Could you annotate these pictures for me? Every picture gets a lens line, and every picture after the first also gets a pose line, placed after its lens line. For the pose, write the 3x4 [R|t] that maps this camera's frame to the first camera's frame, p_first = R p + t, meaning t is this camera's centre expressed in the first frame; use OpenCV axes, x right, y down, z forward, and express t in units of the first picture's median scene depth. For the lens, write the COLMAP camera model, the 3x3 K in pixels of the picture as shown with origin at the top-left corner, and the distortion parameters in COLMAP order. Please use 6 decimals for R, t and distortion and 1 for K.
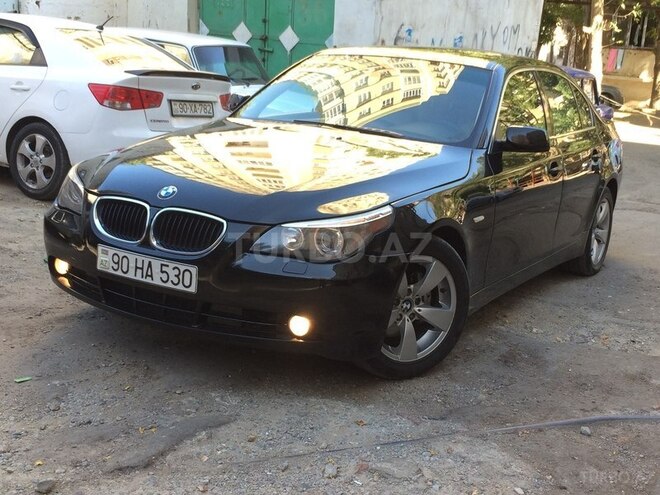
lens RADIAL K [[923.8, 0, 330.0], [0, 923.8, 247.5], [0, 0, 1]] dist [0.035712, 0.028764]
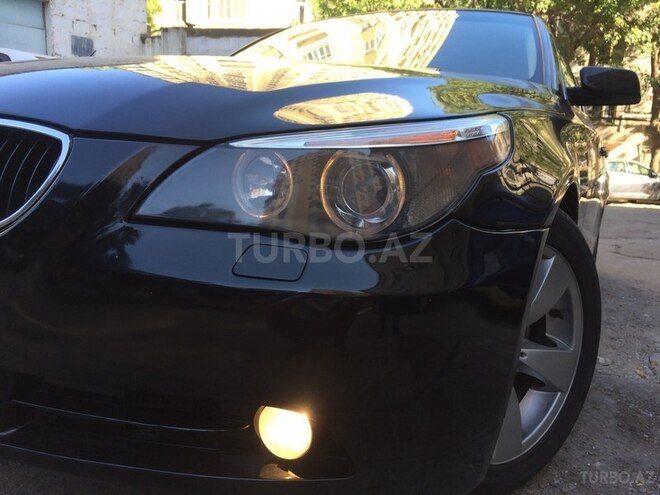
lens RADIAL K [[568.3, 0, 330.0], [0, 568.3, 247.5], [0, 0, 1]] dist [0.027034, -0.005313]
pose [[0.996786, -0.002098, 0.080085, -0.030744], [0.004862, 0.999399, -0.034327, 0.022306], [-0.079965, 0.034606, 0.996197, 0.727139]]
